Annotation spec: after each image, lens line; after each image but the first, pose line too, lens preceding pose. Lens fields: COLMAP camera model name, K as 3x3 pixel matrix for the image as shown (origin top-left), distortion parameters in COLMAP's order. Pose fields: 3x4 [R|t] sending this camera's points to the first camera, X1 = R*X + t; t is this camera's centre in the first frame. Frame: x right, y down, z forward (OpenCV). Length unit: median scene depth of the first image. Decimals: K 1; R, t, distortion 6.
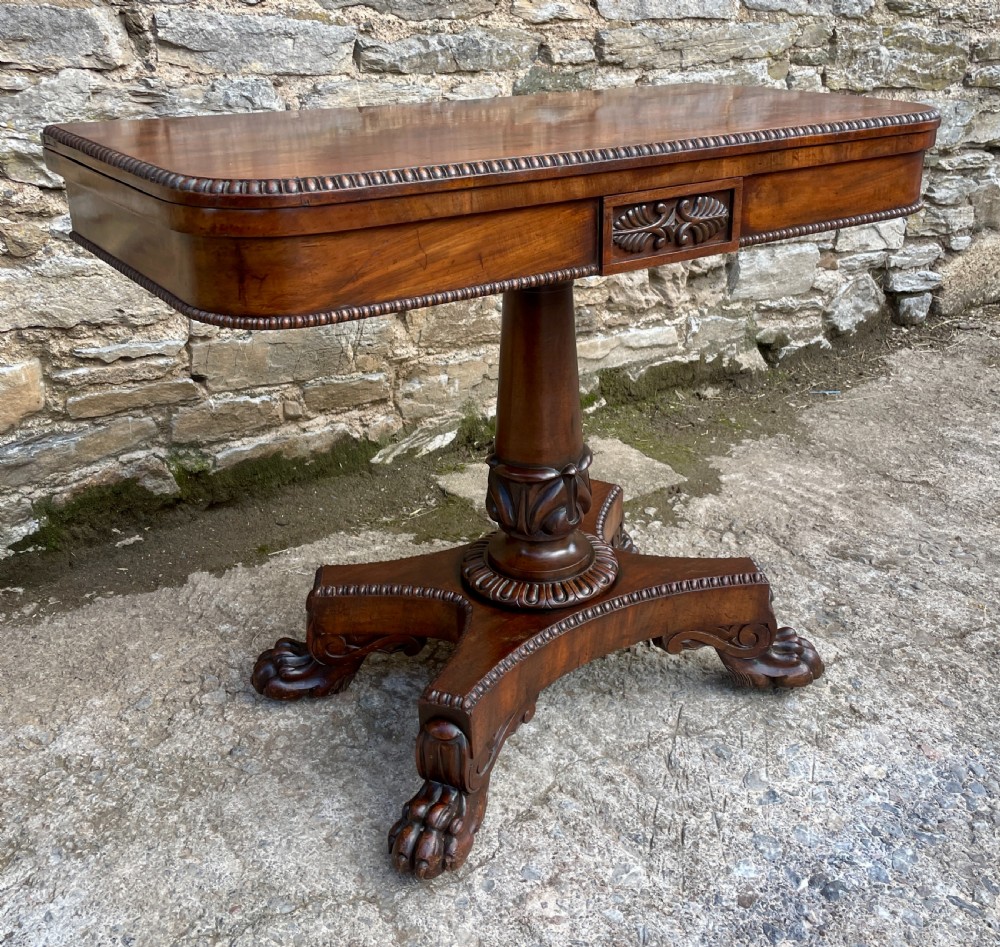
lens RADIAL K [[1067.8, 0, 525.7], [0, 1067.8, 400.5], [0, 0, 1]] dist [0.046507, 0.000000]
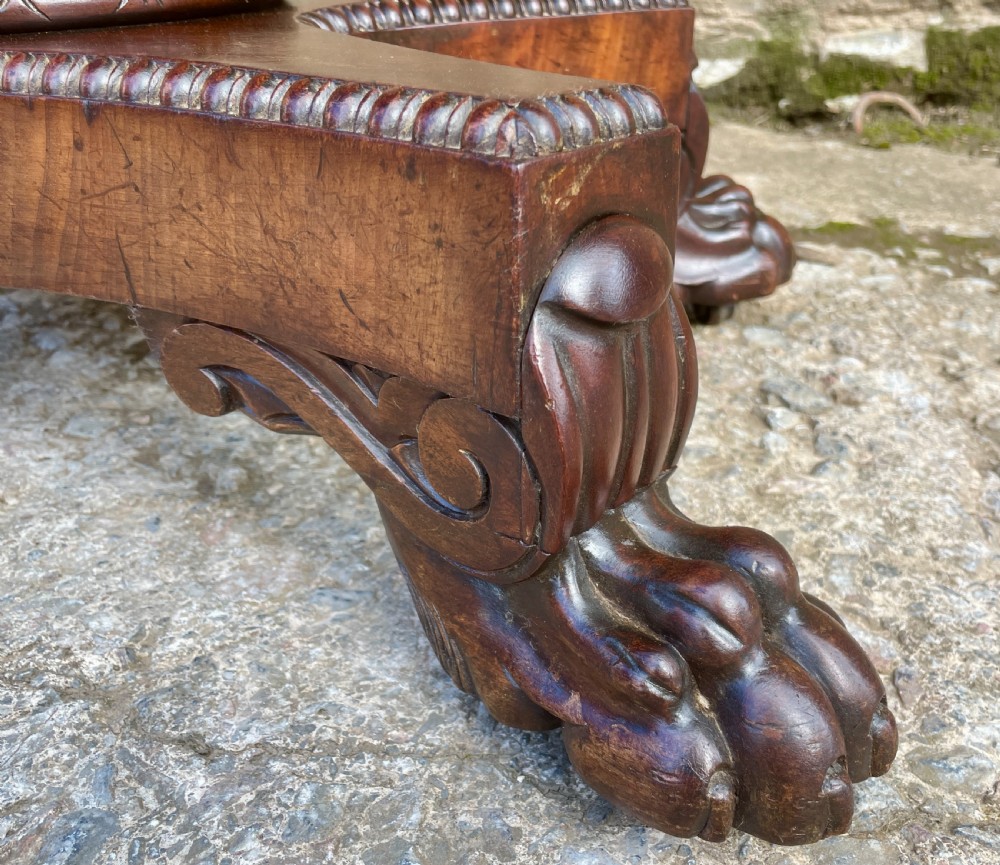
lens RADIAL K [[973.8, 0, 575.5], [0, 973.8, 473.2], [0, 0, 1]] dist [0.027186, 0.000000]
pose [[0.731951, 0.357684, -0.579923, 0.266733], [-0.254686, 0.933059, 0.254039, 0.138427], [0.631968, -0.038246, 0.774050, 0.707694]]
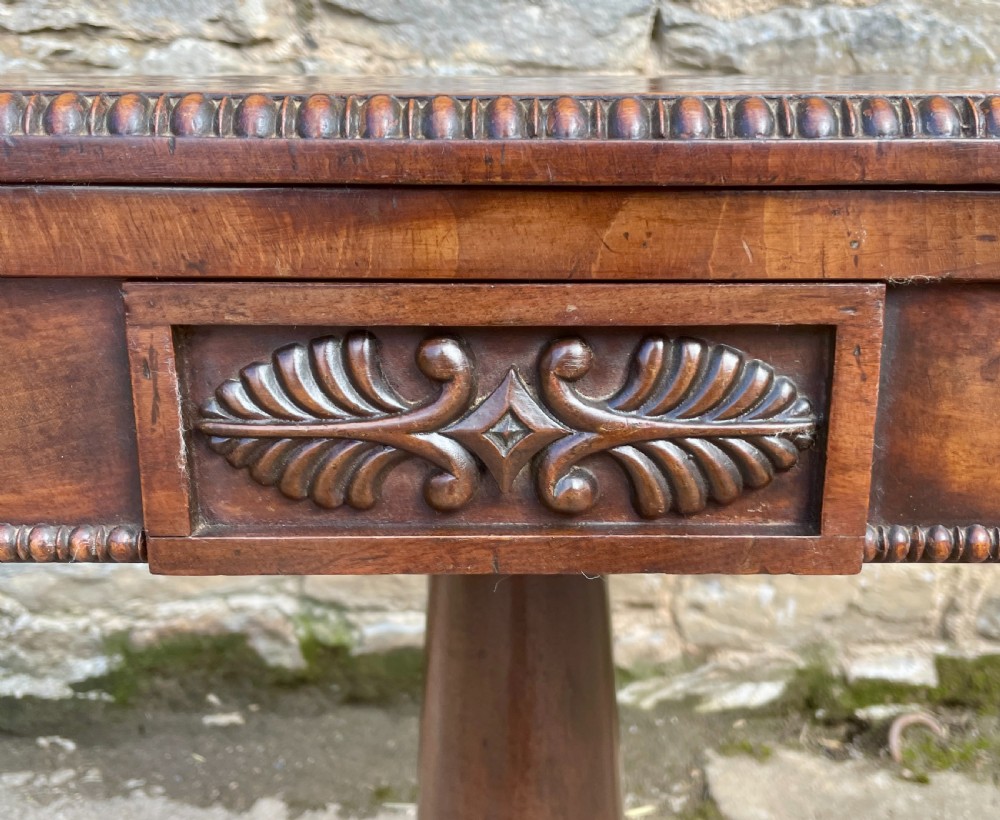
lens RADIAL K [[1146.6, 0, 539.0], [0, 1146.6, 415.5], [0, 0, 1]] dist [0.025294, 0.000000]
pose [[0.819666, 0.172261, -0.546328, 0.176111], [-0.210287, 0.977613, -0.007248, -0.101170], [0.532848, 0.120826, 0.837540, 0.468073]]
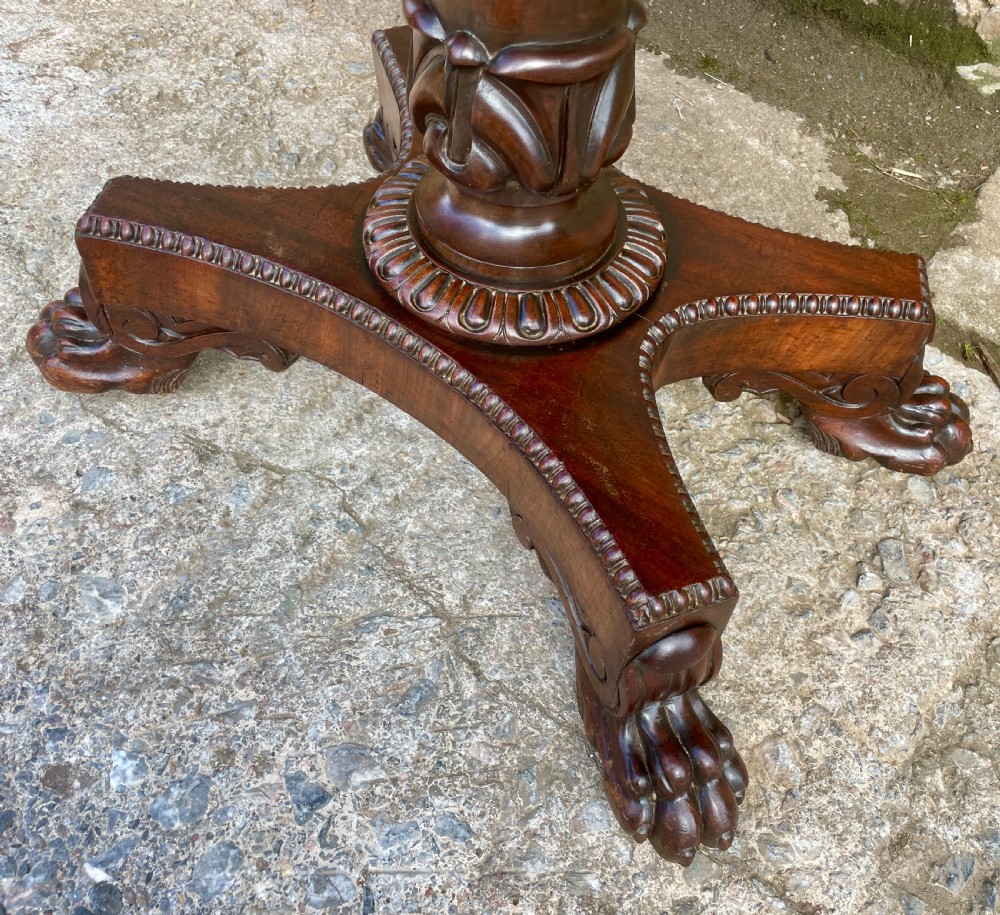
lens RADIAL K [[950.8, 0, 577.3], [0, 950.8, 458.9], [0, 0, 1]] dist [0.033601, 0.000000]
pose [[0.309667, 0.775672, -0.549945, 0.292917], [-0.424543, 0.630315, 0.649974, -0.074508], [0.850805, 0.032200, 0.524494, 0.628707]]
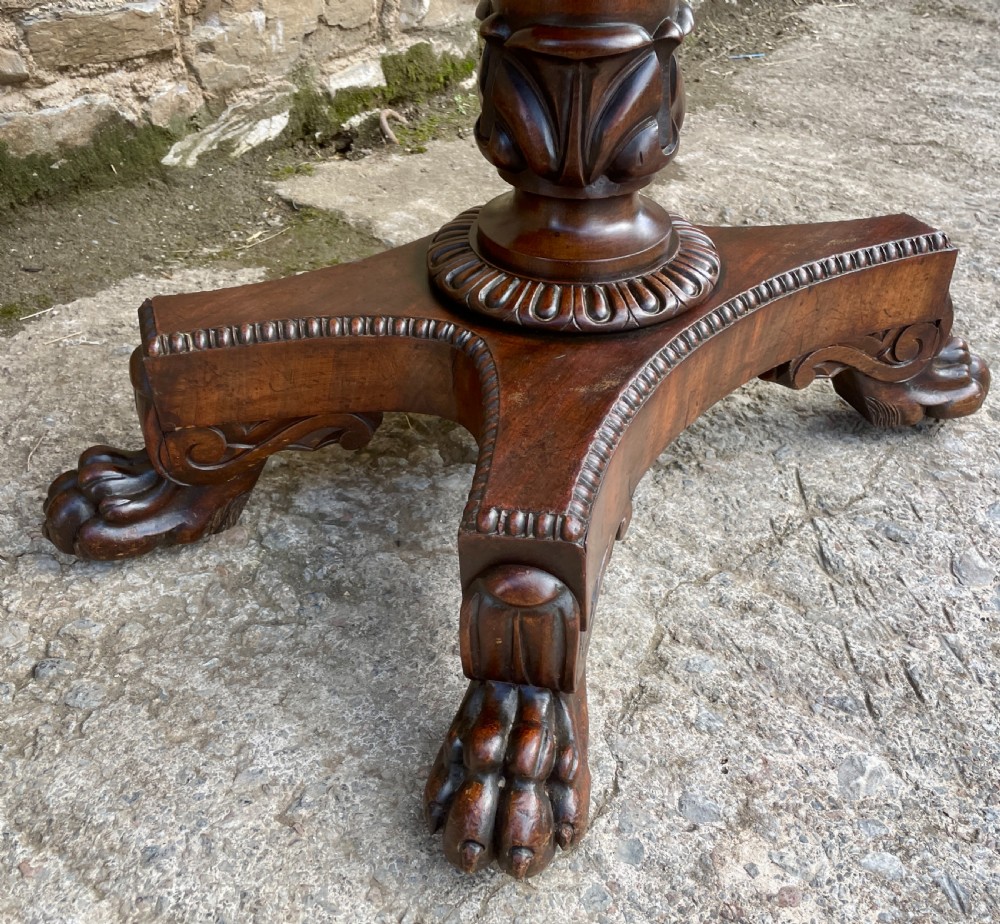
lens RADIAL K [[1030.1, 0, 515.6], [0, 1030.1, 474.5], [0, 0, 1]] dist [0.045756, 0.000000]
pose [[0.969361, -0.134174, 0.205760, -0.109807], [0.073763, 0.957982, 0.277182, 0.090517], [-0.234305, -0.253512, 0.938527, 0.393090]]
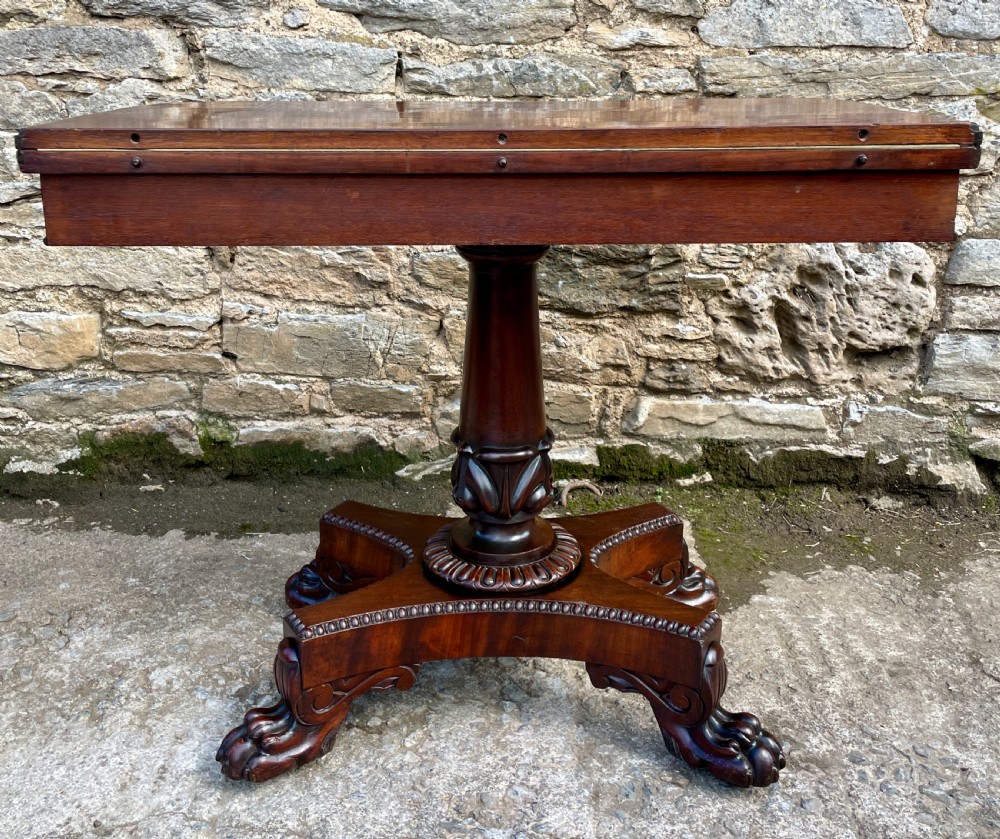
lens RADIAL K [[1075.3, 0, 519.1], [0, 1075.3, 291.8], [0, 0, 1]] dist [0.036891, 0.000000]
pose [[0.815432, 0.127048, -0.564738, 0.565378], [-0.206109, 0.975402, -0.078170, -0.060689], [0.540915, 0.180140, 0.821560, 0.247012]]
